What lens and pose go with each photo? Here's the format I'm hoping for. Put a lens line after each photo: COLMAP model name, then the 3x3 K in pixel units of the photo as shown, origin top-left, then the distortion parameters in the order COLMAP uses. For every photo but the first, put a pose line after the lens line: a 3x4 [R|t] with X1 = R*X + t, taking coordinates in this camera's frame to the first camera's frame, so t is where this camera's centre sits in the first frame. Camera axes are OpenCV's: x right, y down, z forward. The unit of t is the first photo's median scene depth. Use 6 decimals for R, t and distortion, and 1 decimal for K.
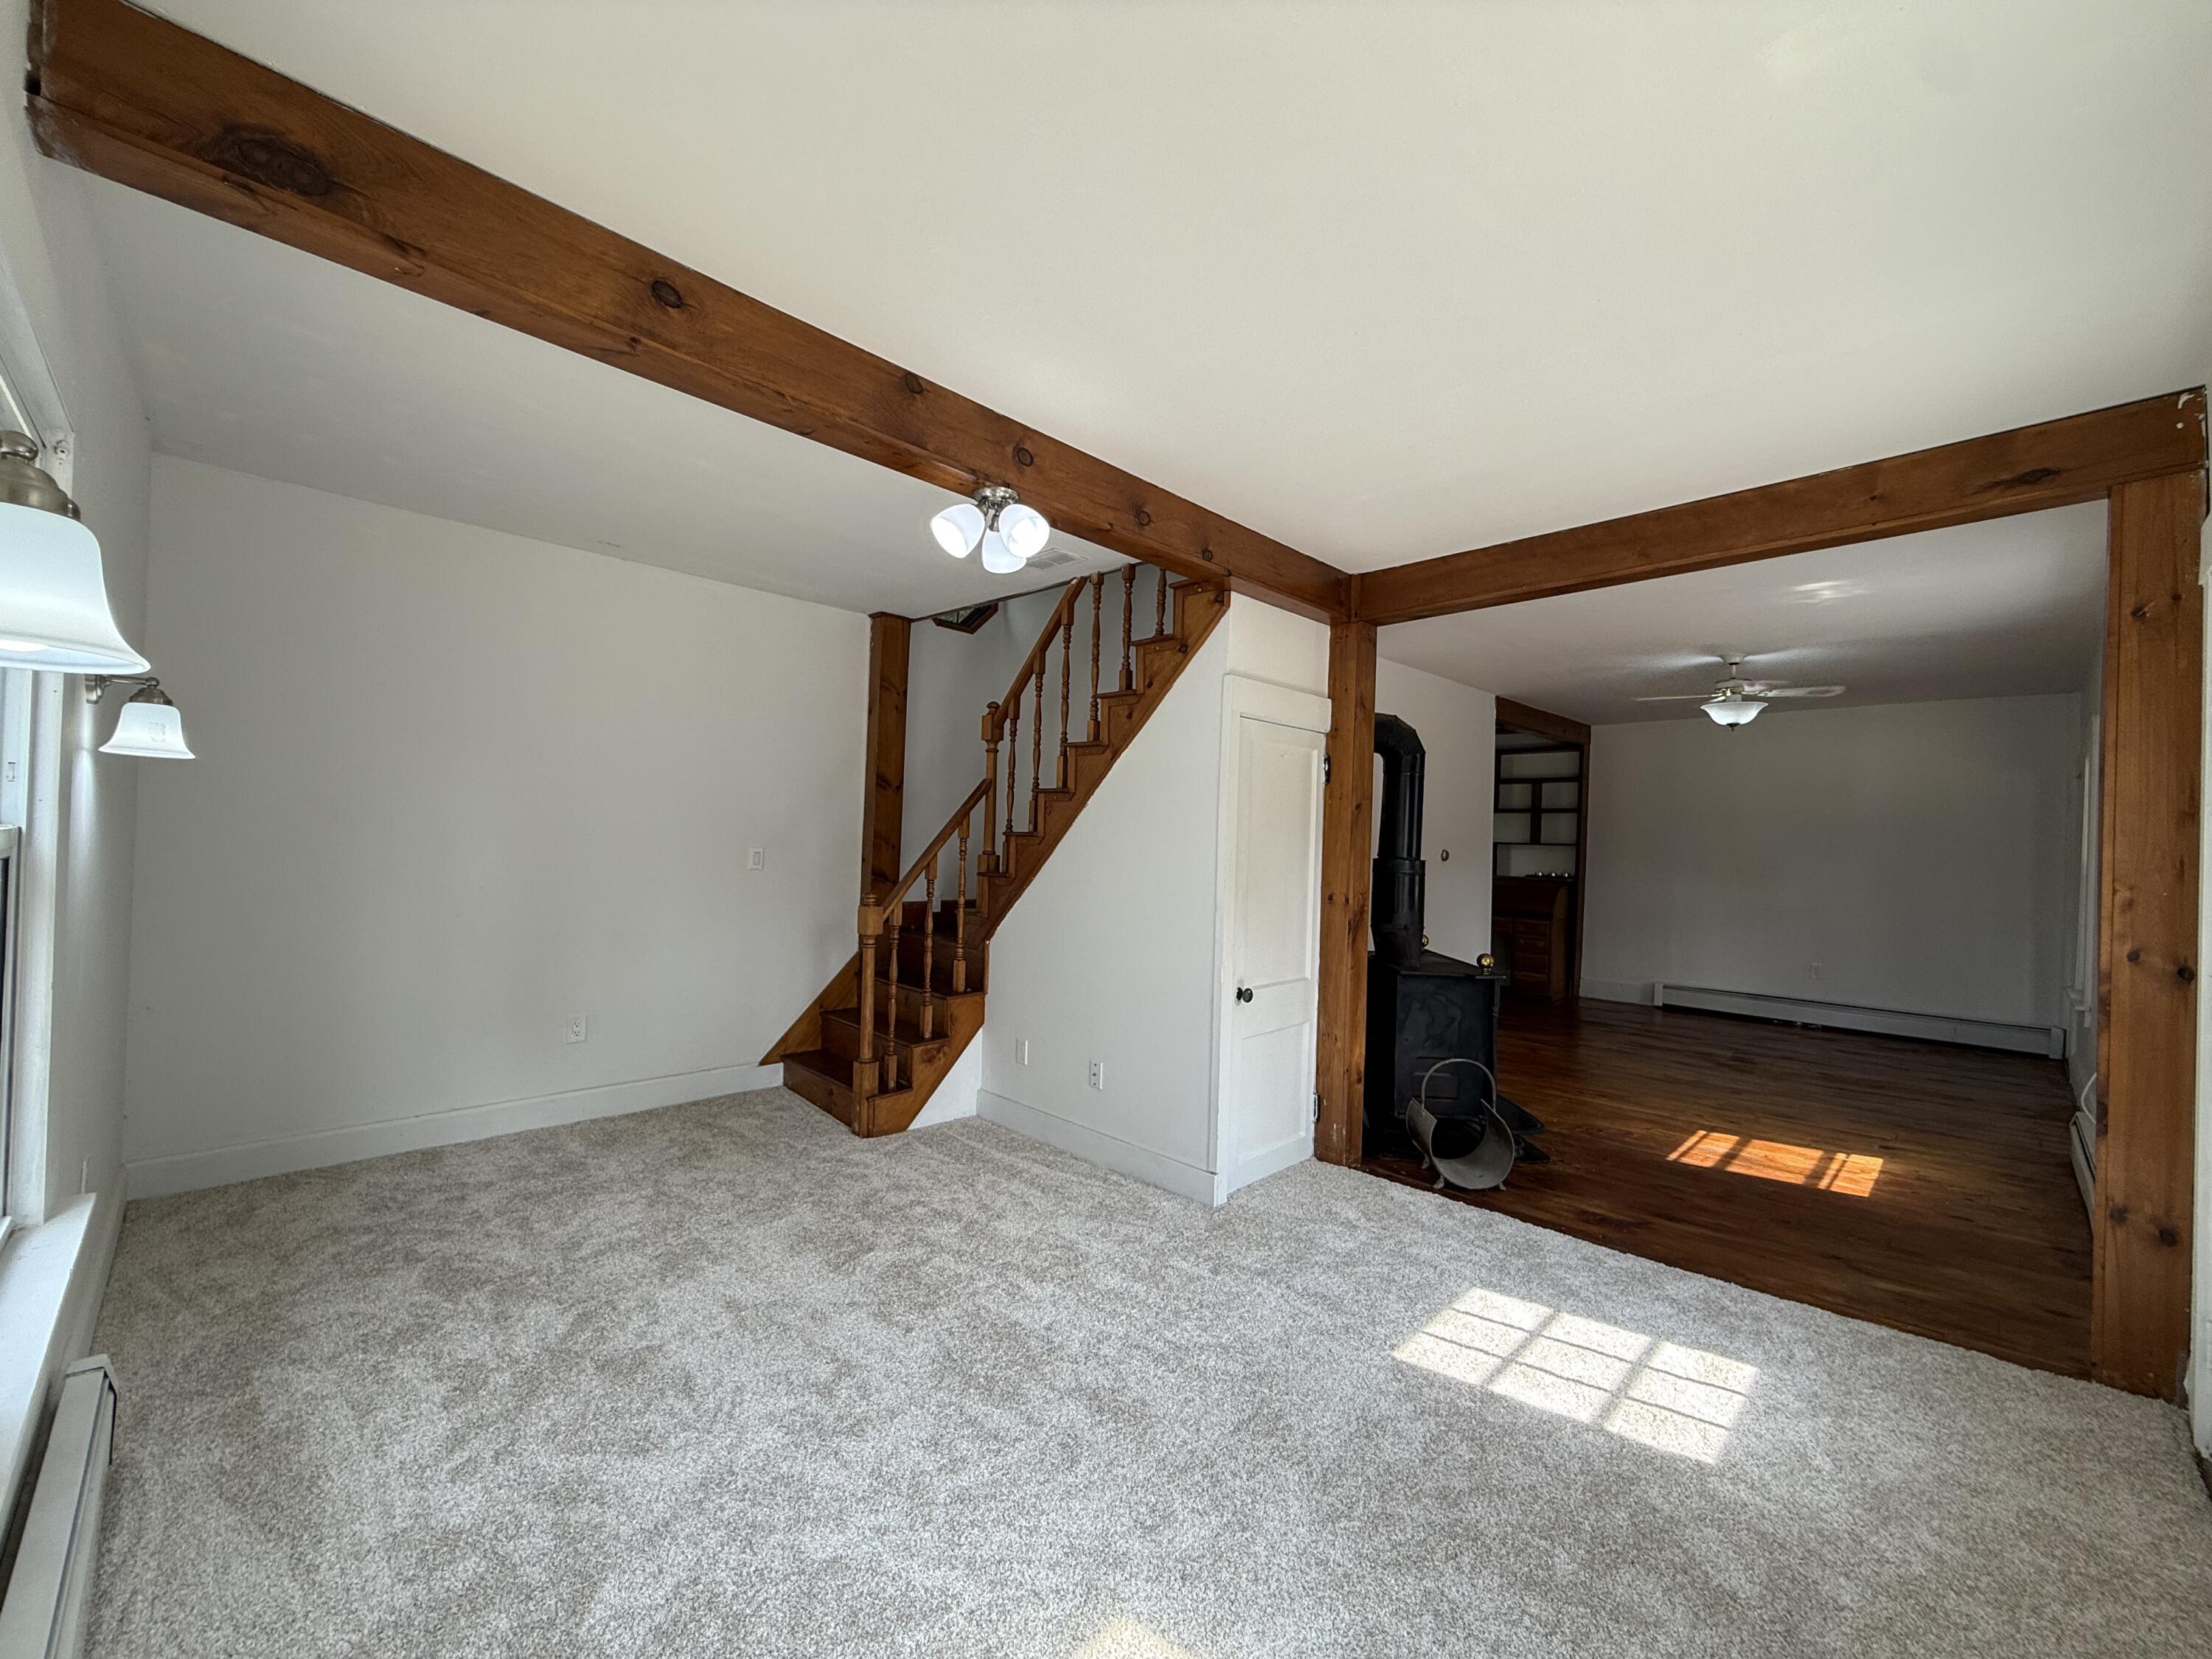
lens RADIAL K [[882.2, 0, 1099.0], [0, 882.2, 824.8], [0, 0, 1]] dist [-0.000595, -0.000149]
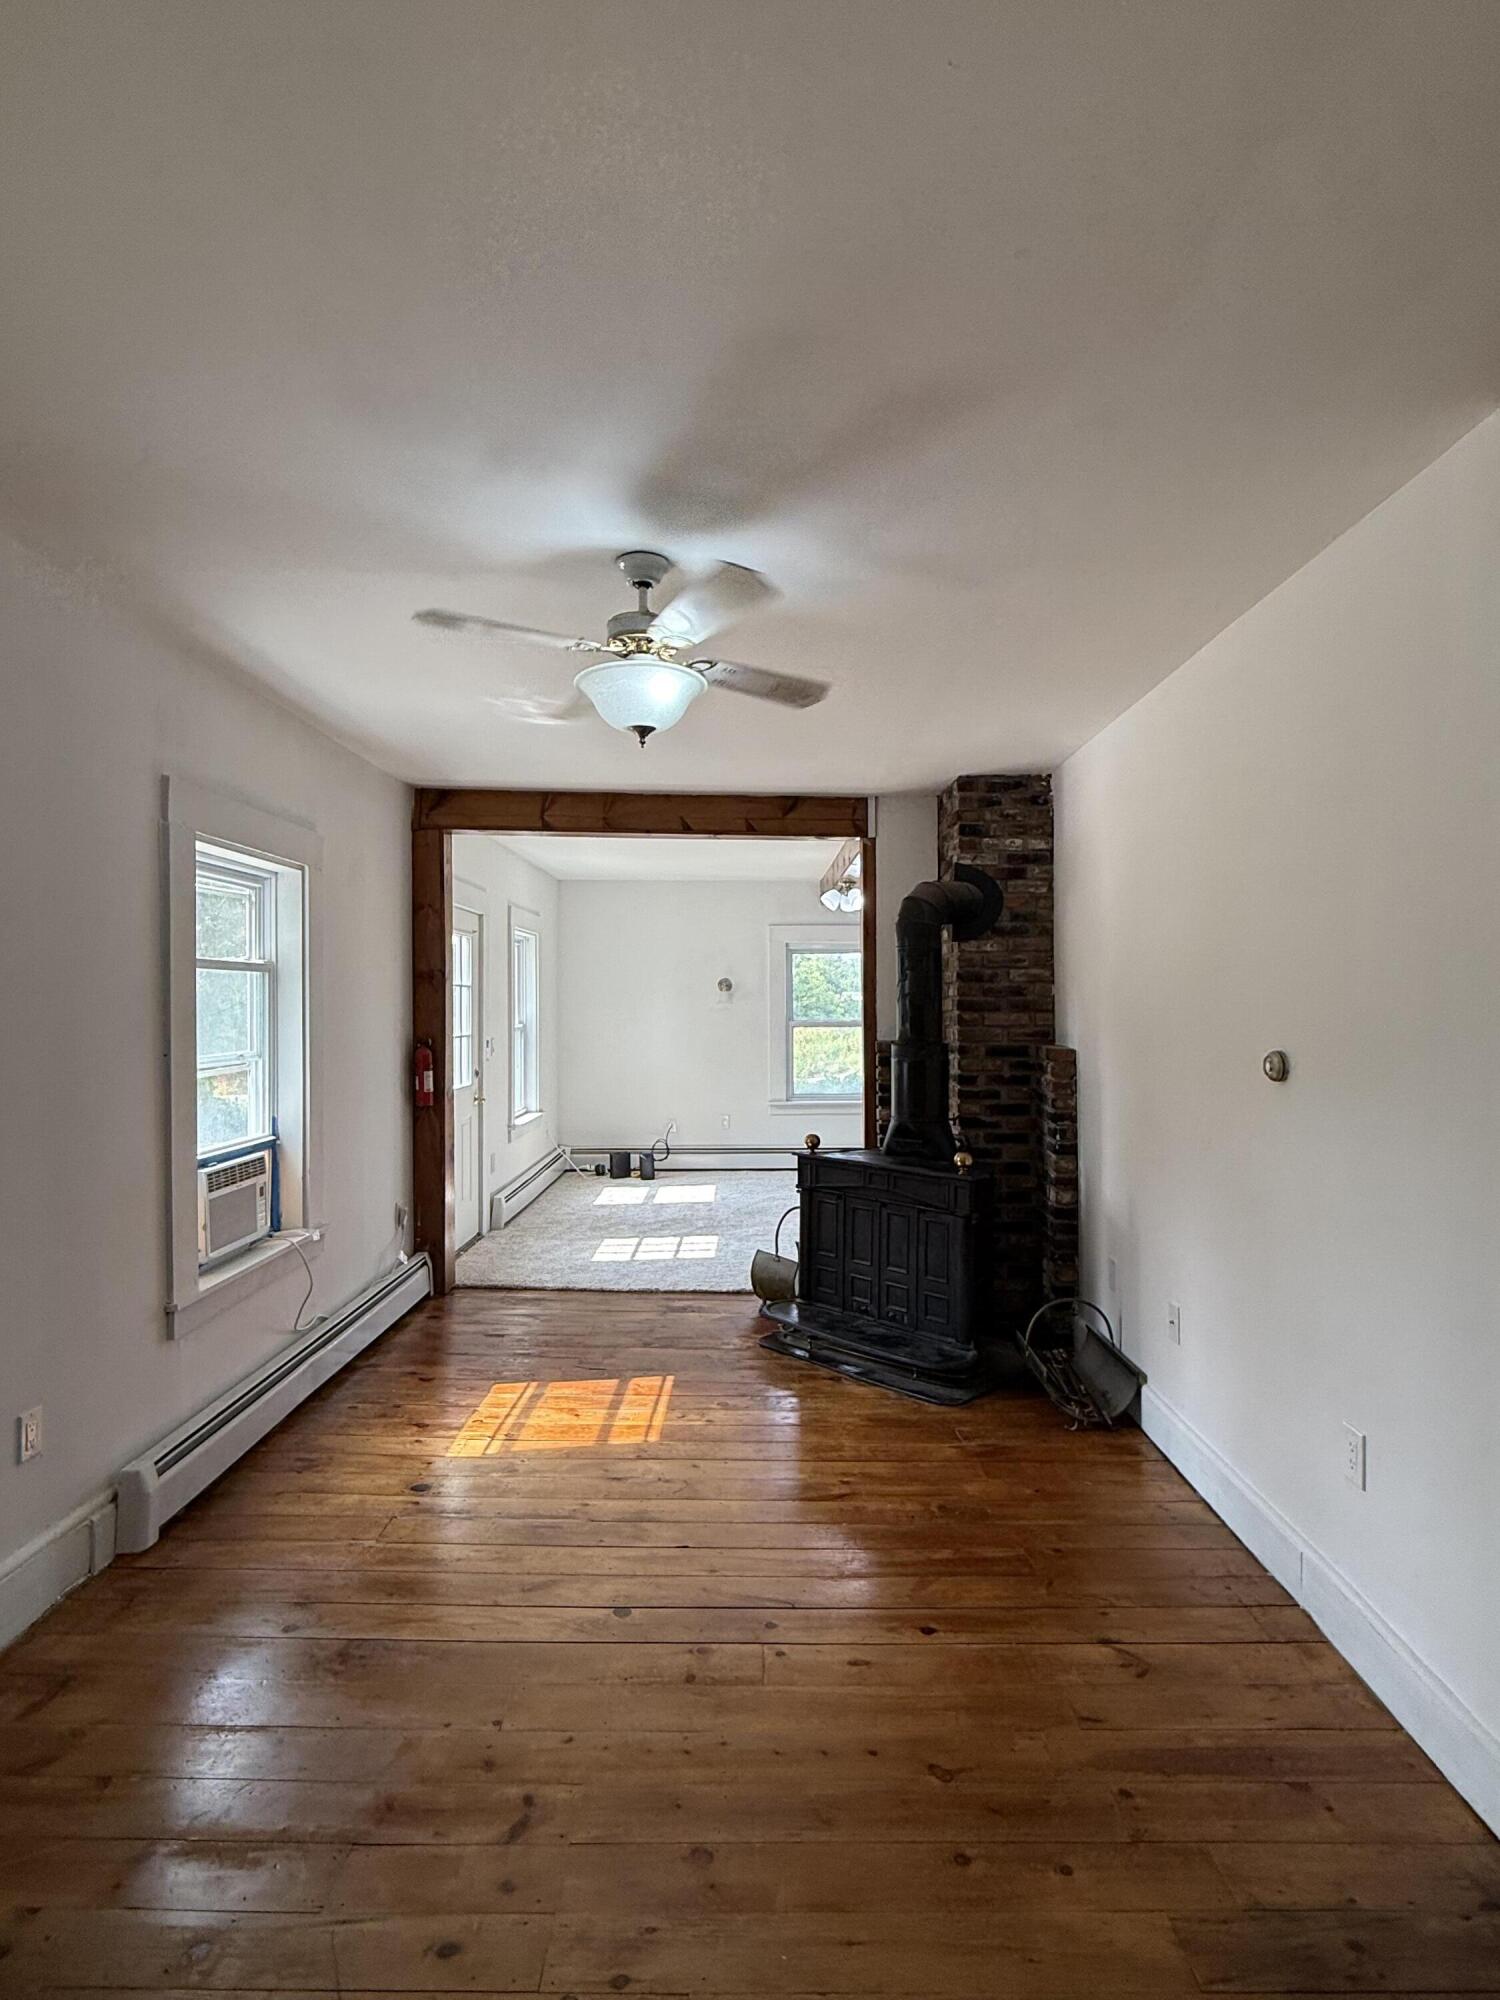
lens RADIAL K [[1017.4, 0, 747.0], [0, 1017.4, 998.1], [0, 0, 1]] dist [-0.002244, 0.000457]
pose [[-0.711259, -0.034358, -0.702090, 1.389148], [-0.010348, 0.999208, -0.038414, 0.040545], [0.702854, -0.020057, -0.711052, 1.878110]]
